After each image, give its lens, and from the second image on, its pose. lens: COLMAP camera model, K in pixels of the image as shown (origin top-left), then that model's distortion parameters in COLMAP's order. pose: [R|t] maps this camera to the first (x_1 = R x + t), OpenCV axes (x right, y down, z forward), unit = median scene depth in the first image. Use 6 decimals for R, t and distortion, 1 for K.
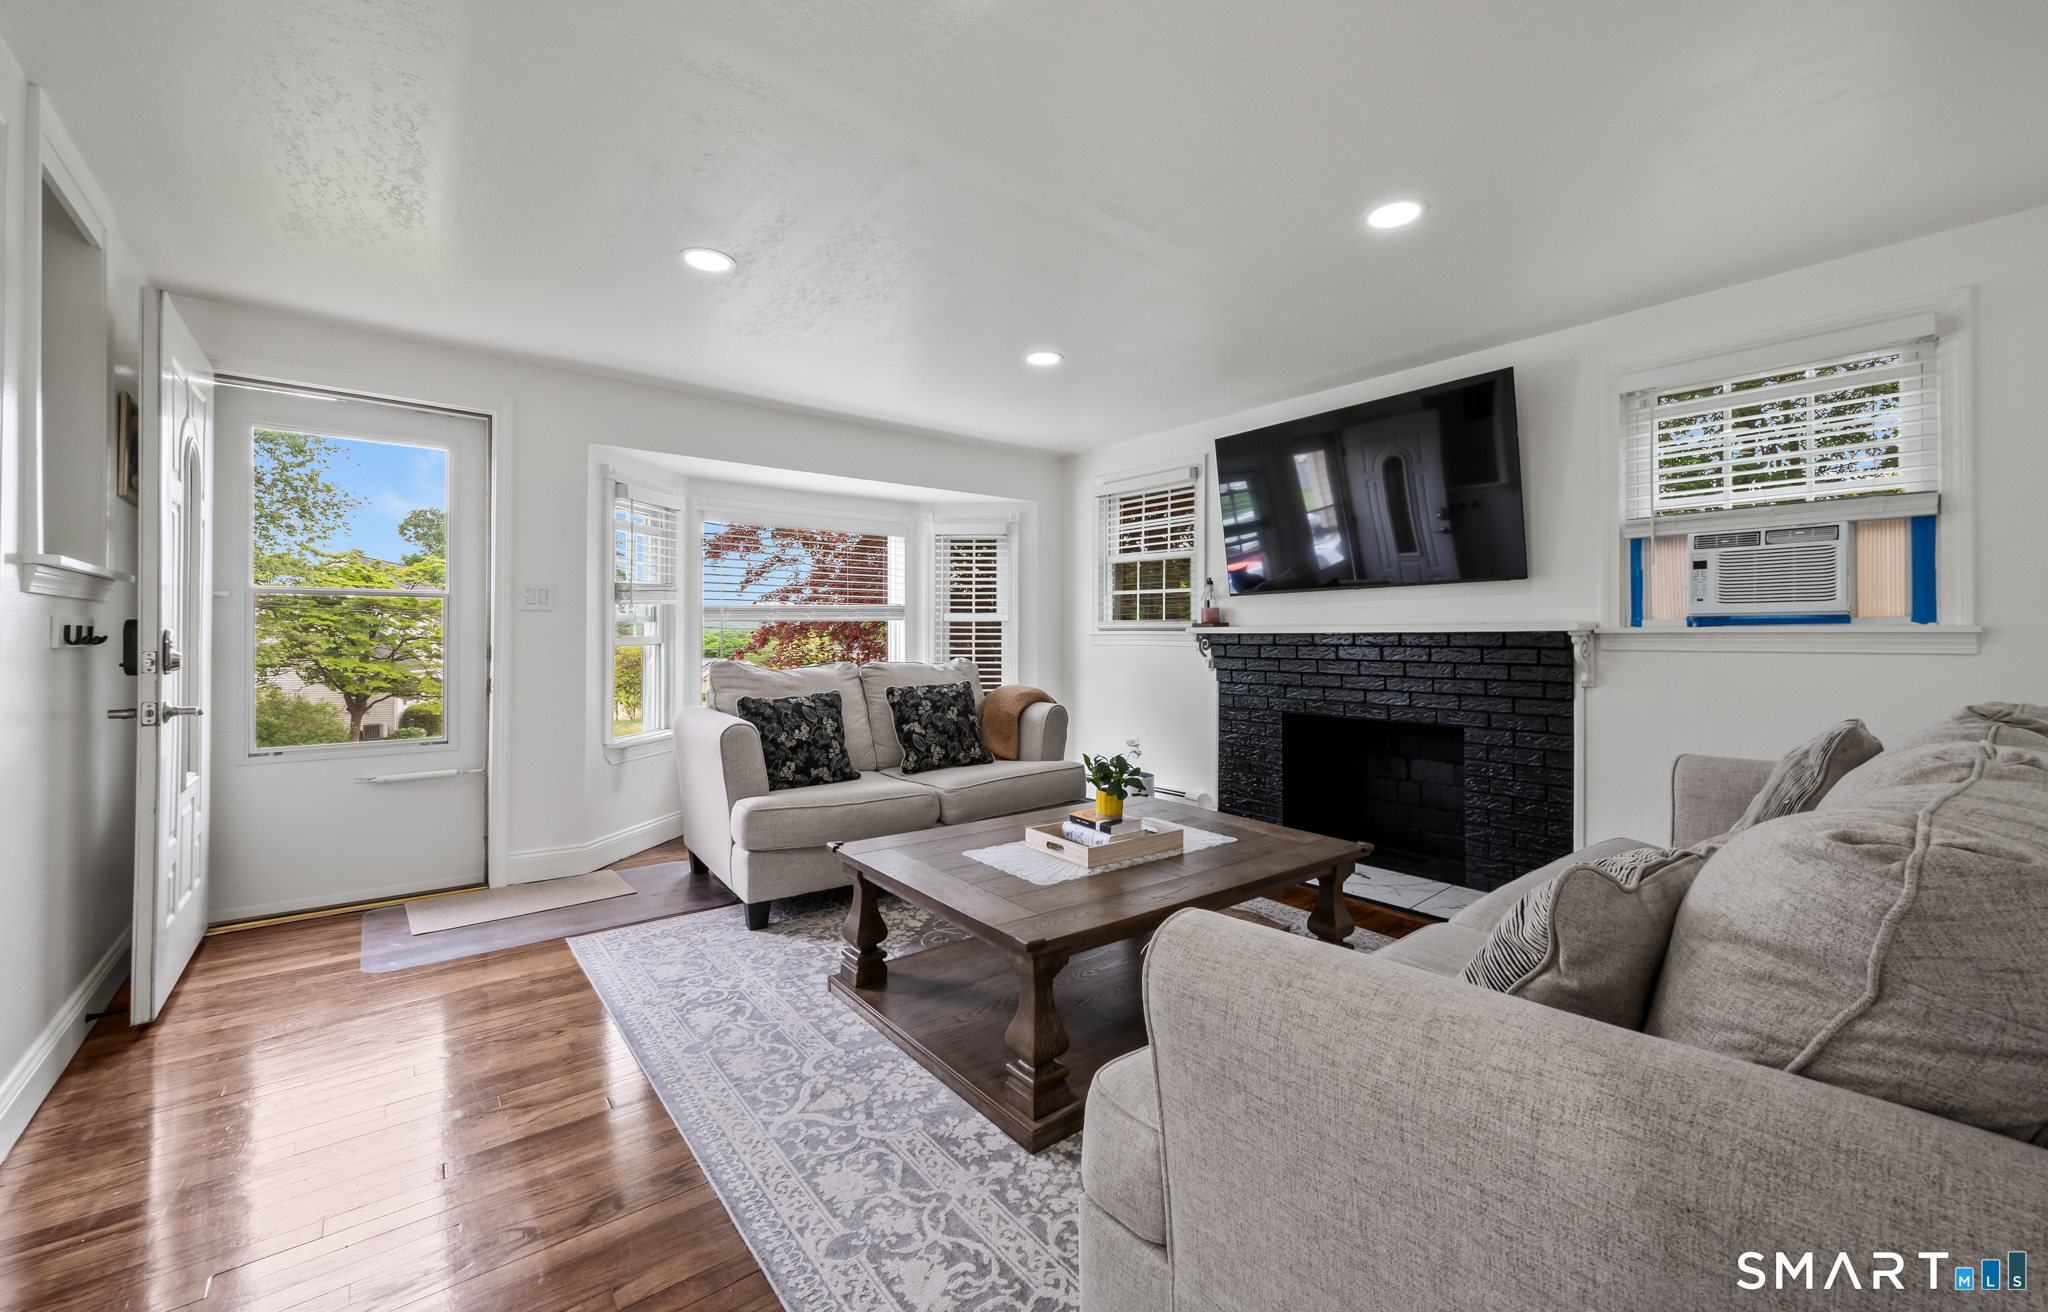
lens RADIAL K [[814.5, 0, 1046.2], [0, 814.5, 624.9], [0, 0, 1]] dist [-0.001299, -0.000061]
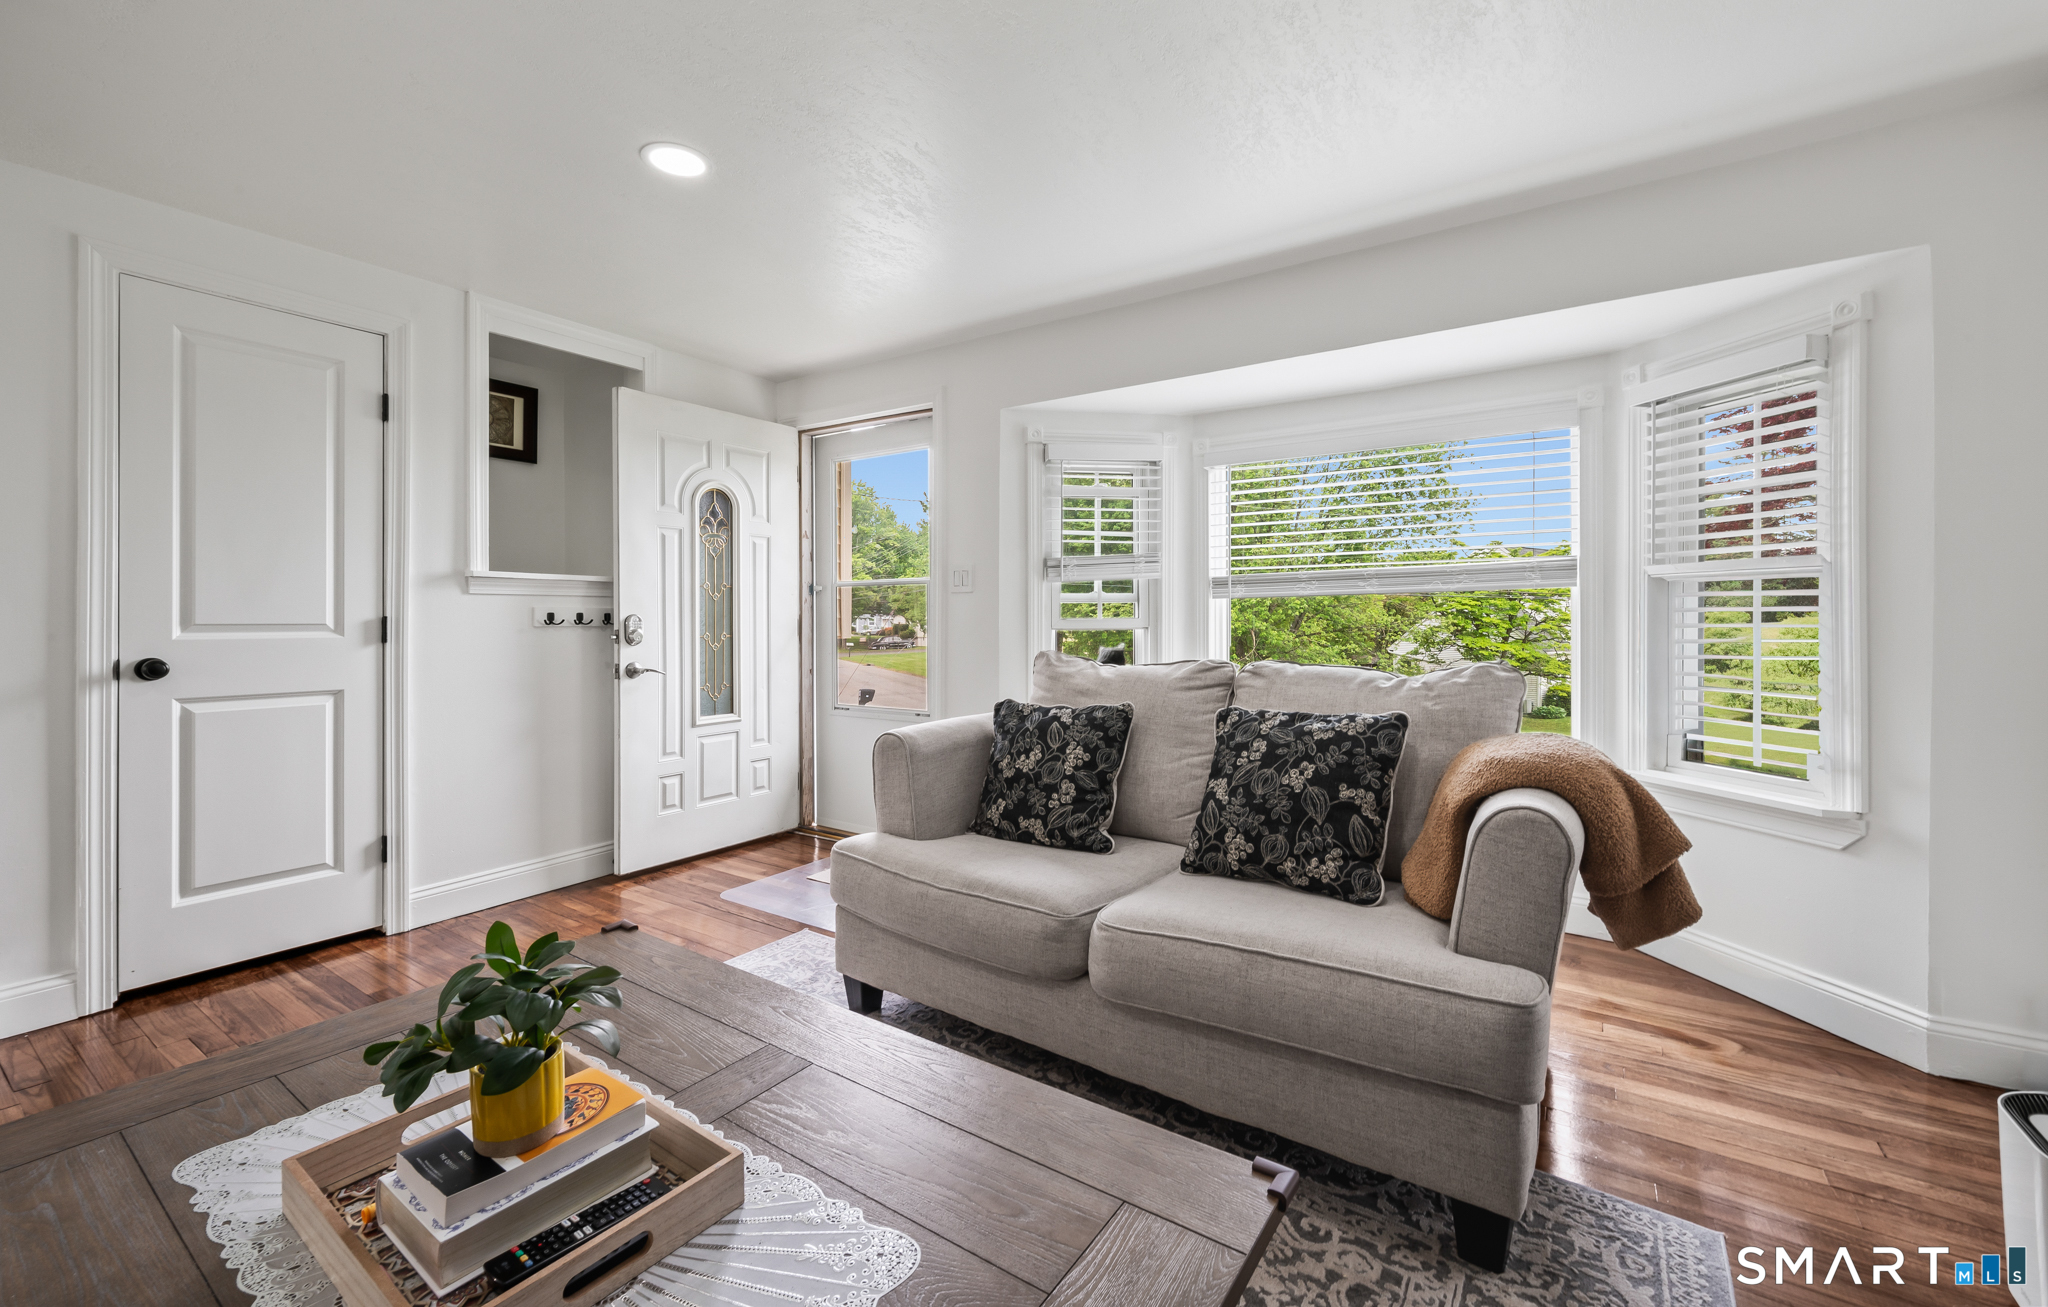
lens RADIAL K [[814.5, 0, 1046.2], [0, 814.5, 622.4], [0, 0, 1]] dist [-0.001299, -0.000061]
pose [[0.288320, 0.002069, -0.957532, 0.351129], [0.015182, 0.999862, 0.006732, 0.013573], [0.957414, -0.016479, 0.288249, 0.823027]]
